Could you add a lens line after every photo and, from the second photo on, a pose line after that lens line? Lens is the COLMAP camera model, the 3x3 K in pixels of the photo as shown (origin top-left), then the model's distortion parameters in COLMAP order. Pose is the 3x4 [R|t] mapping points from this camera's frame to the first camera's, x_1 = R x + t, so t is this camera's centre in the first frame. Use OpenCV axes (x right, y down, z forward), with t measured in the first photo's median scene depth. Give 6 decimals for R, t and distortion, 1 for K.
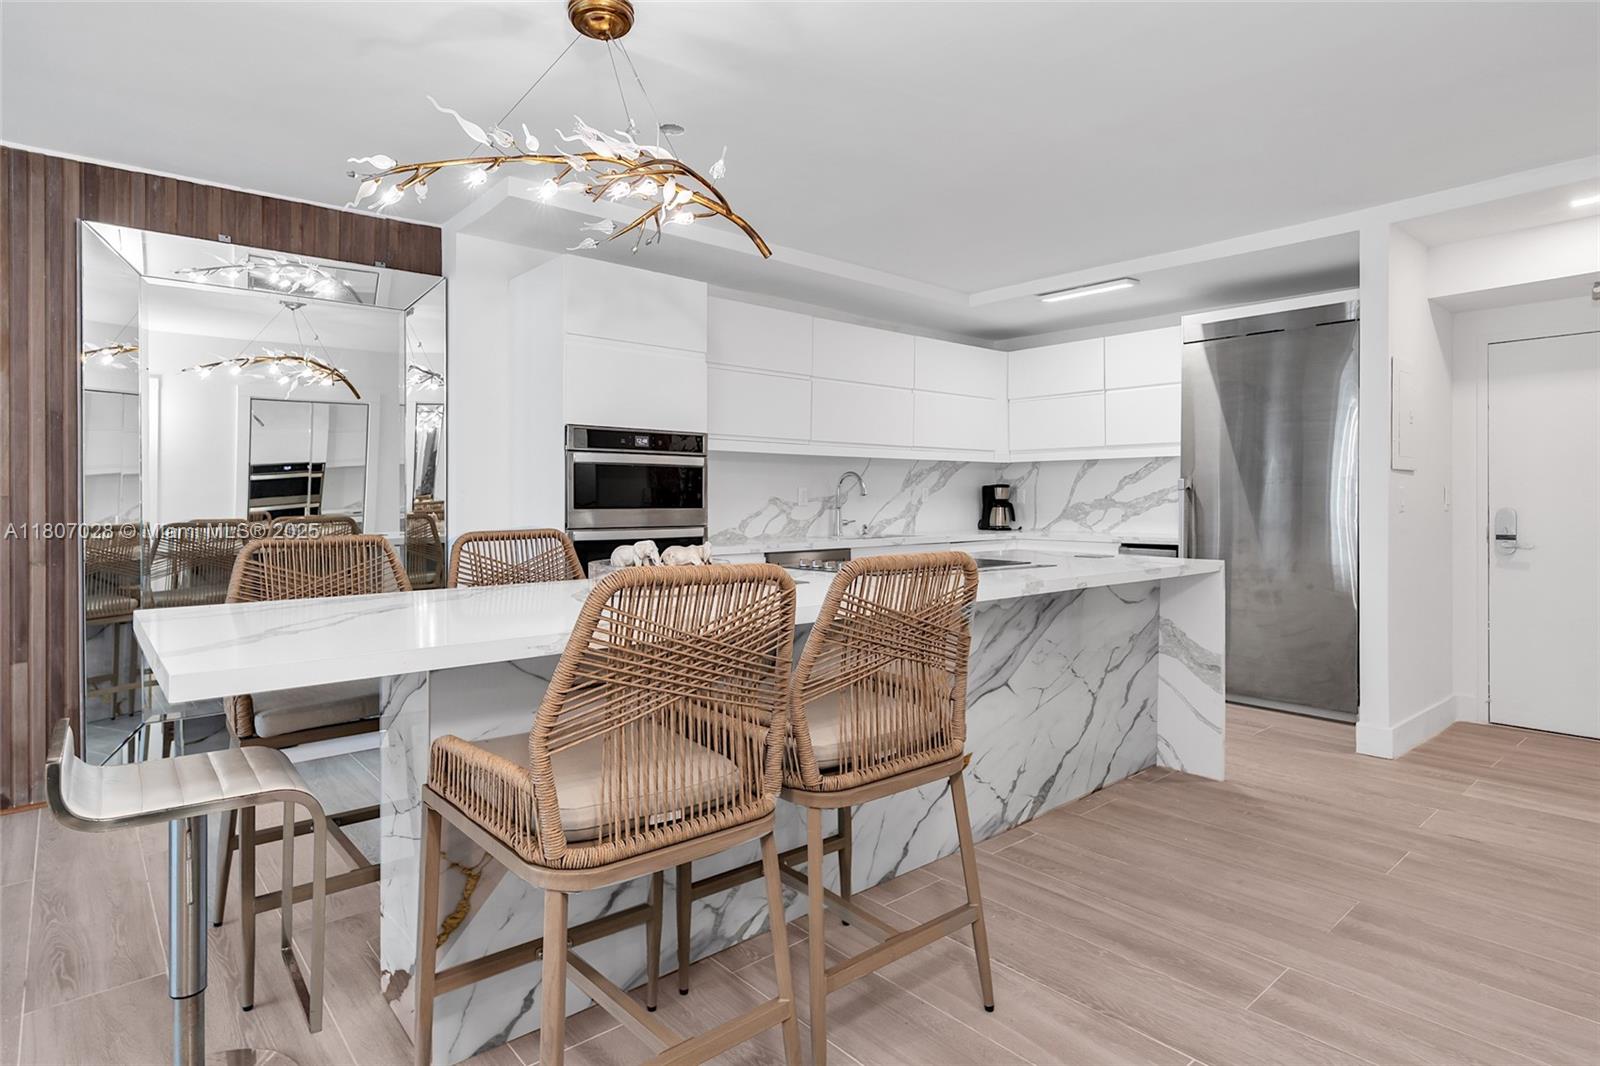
lens RADIAL K [[852.4, 0, 793.8], [0, 852.4, 505.3], [0, 0, 1]] dist [-0.001186, -0.000501]
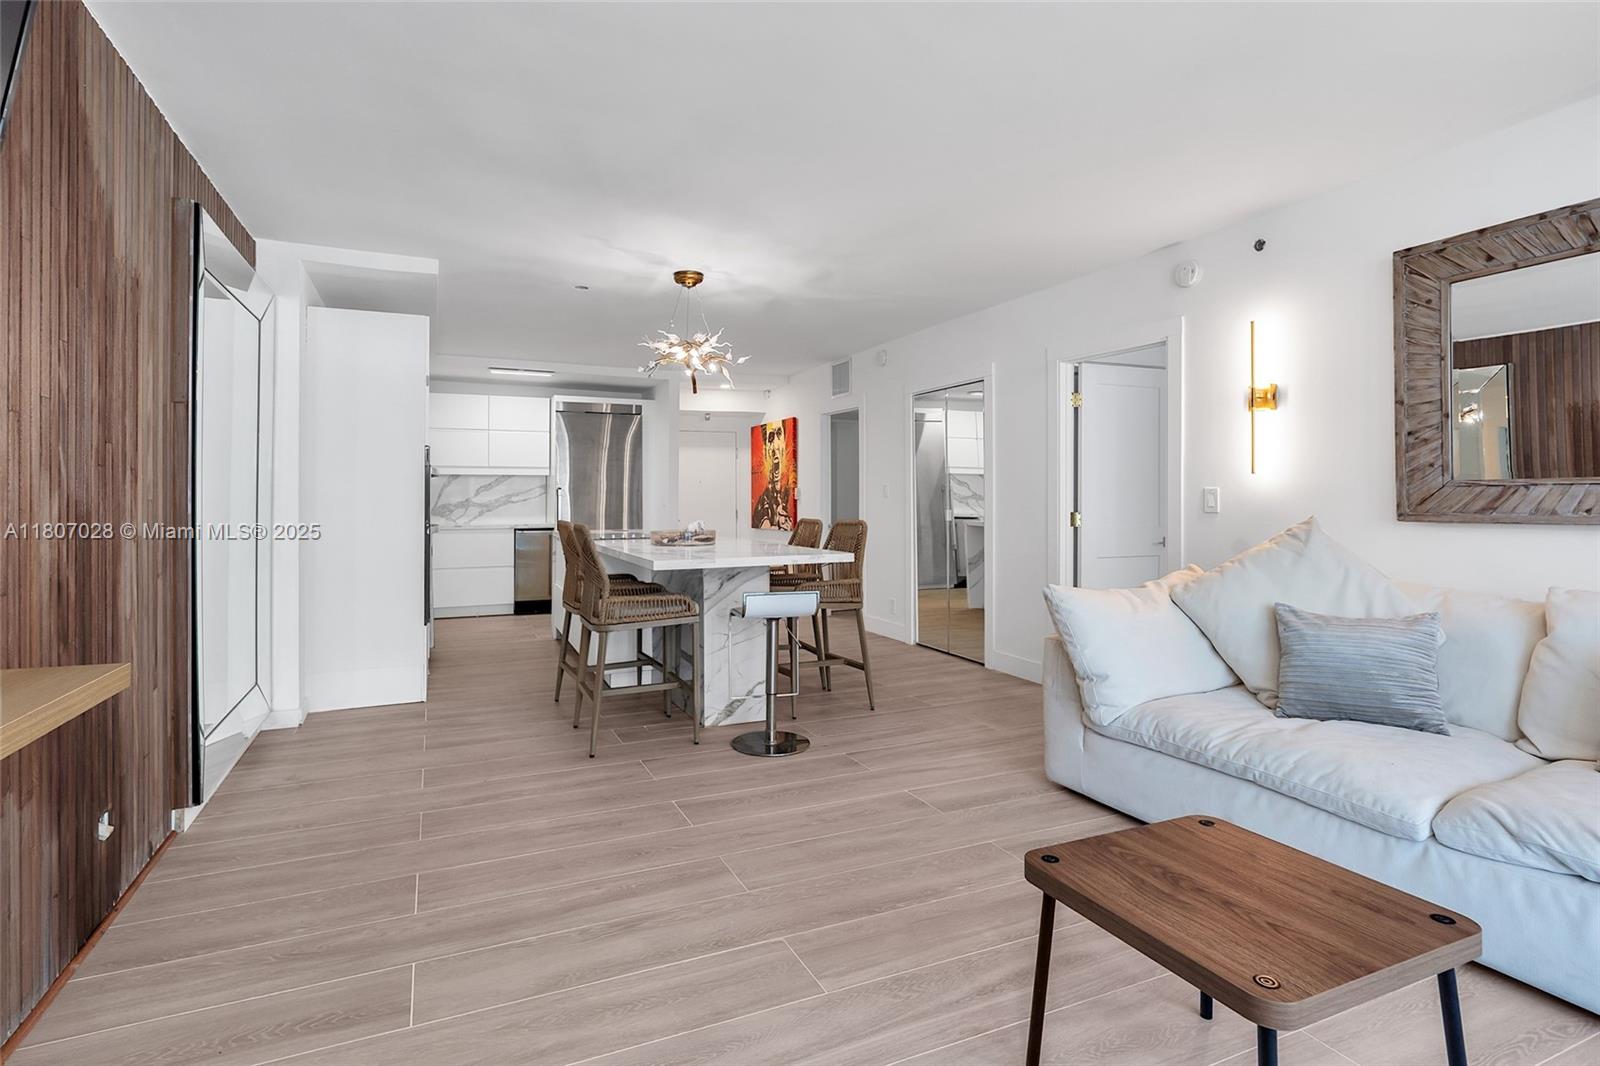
lens RADIAL K [[781.4, 0, 768.0], [0, 781.4, 495.5], [0, 0, 1]] dist [0.013962, -0.000011]
pose [[0.315101, 0.002891, 0.949054, -1.172726], [0.012466, 0.999896, -0.007185, -0.001222], [-0.948976, 0.014095, 0.315033, 0.110035]]
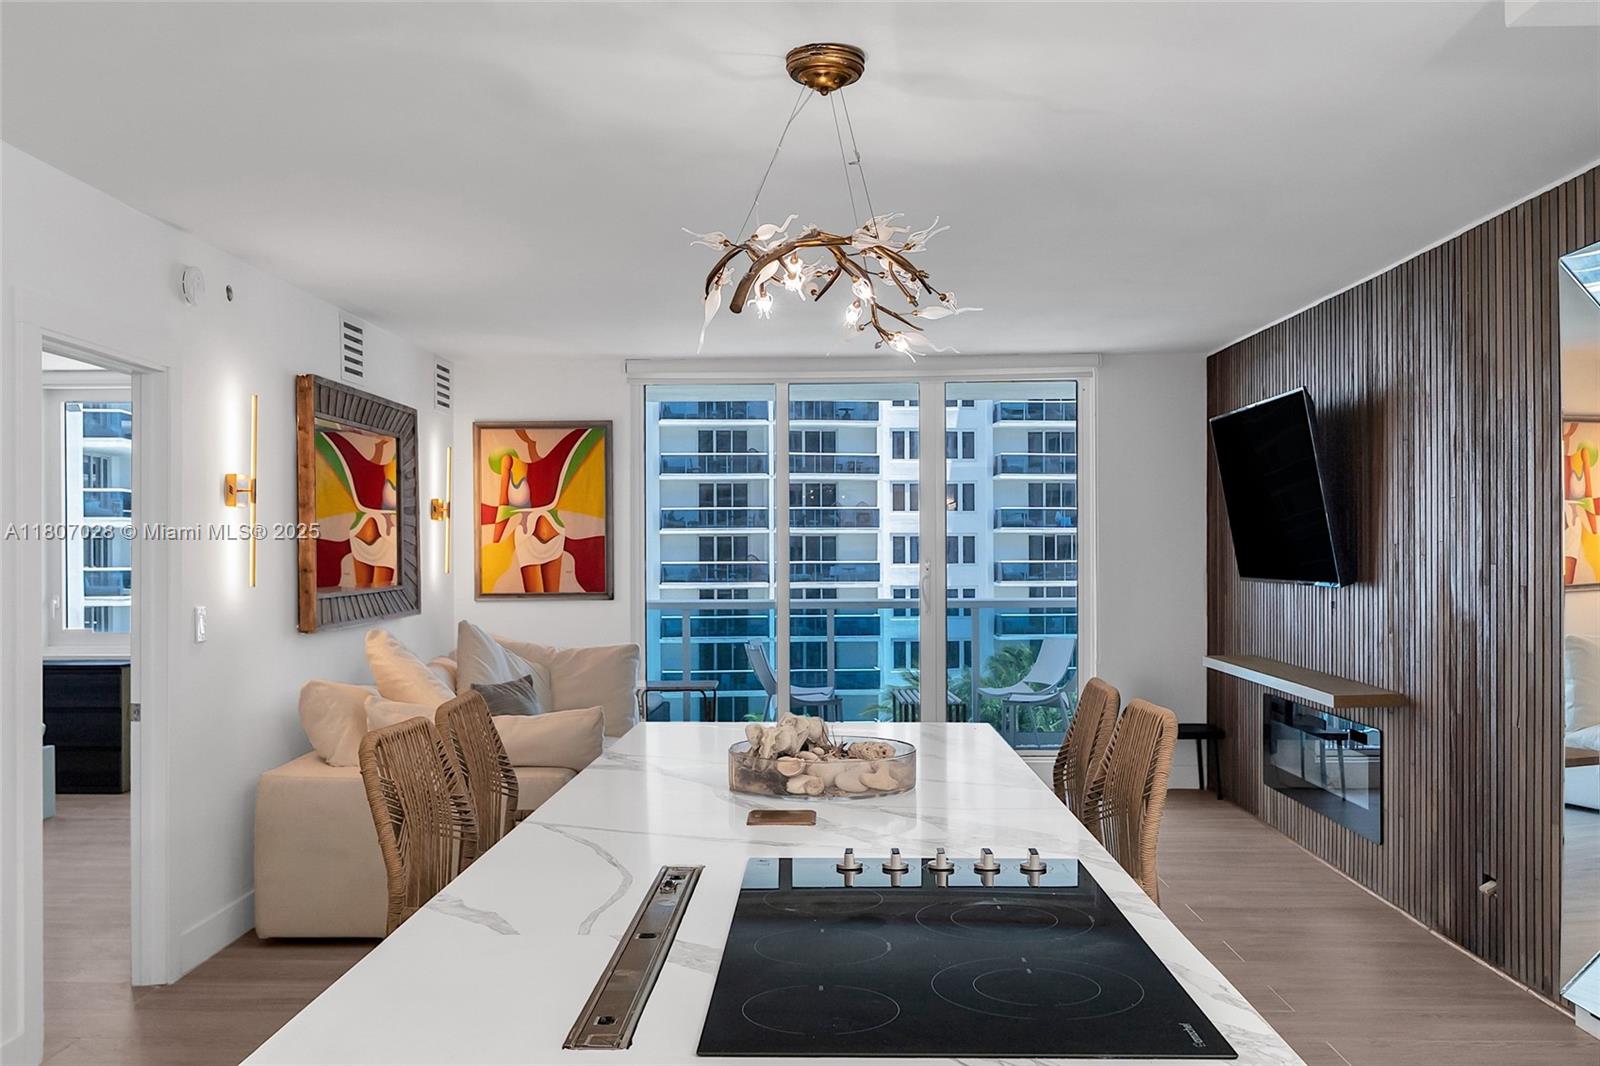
lens RADIAL K [[1469.2, 0, 800.0], [0, 1469.2, 533.0], [0, 0, 1]] dist [0.004301, 0.002320]
pose [[-0.667628, -0.003953, -0.744484, 0.490987], [0.000459, 0.999984, -0.005722, -0.067394], [0.744495, -0.004162, -0.667615, 1.105723]]
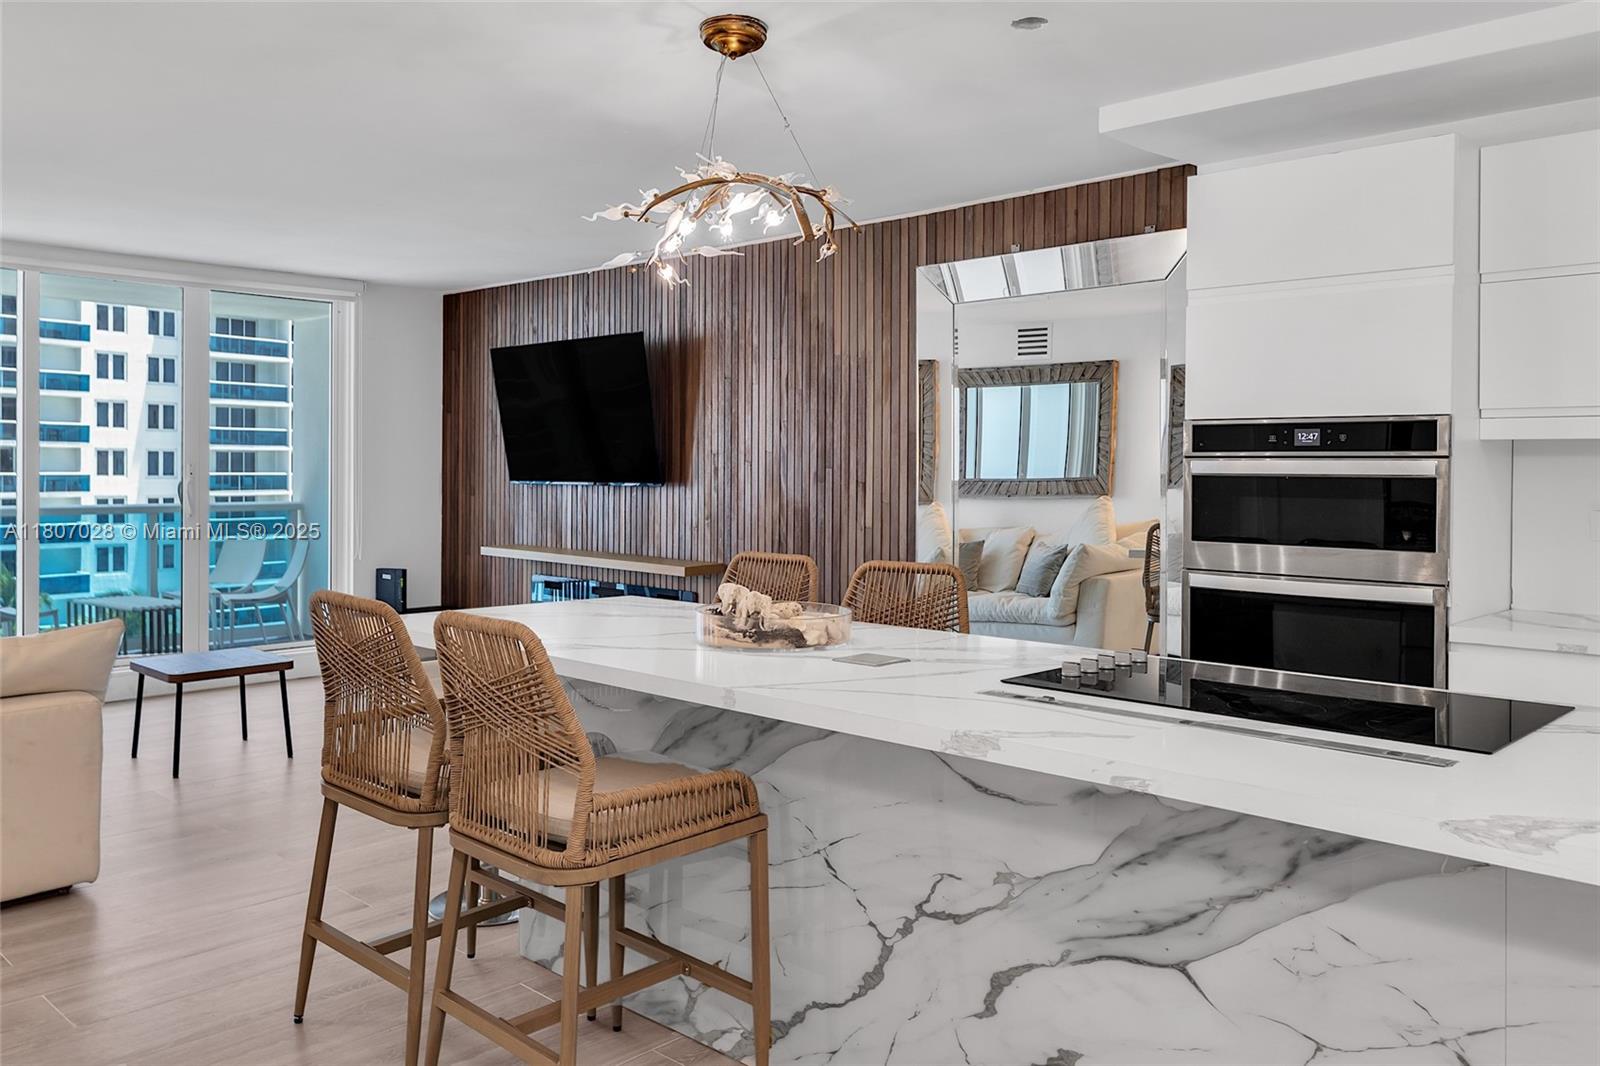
lens RADIAL K [[1247.5, 0, 785.4], [0, 1247.5, 474.9], [0, 0, 1]] dist [0.007881, 0.001743]
pose [[0.089847, 0.008733, -0.995917, 0.691430], [-0.010984, 0.999909, 0.007777, -0.050475], [0.995895, 0.010240, 0.089935, 0.539436]]
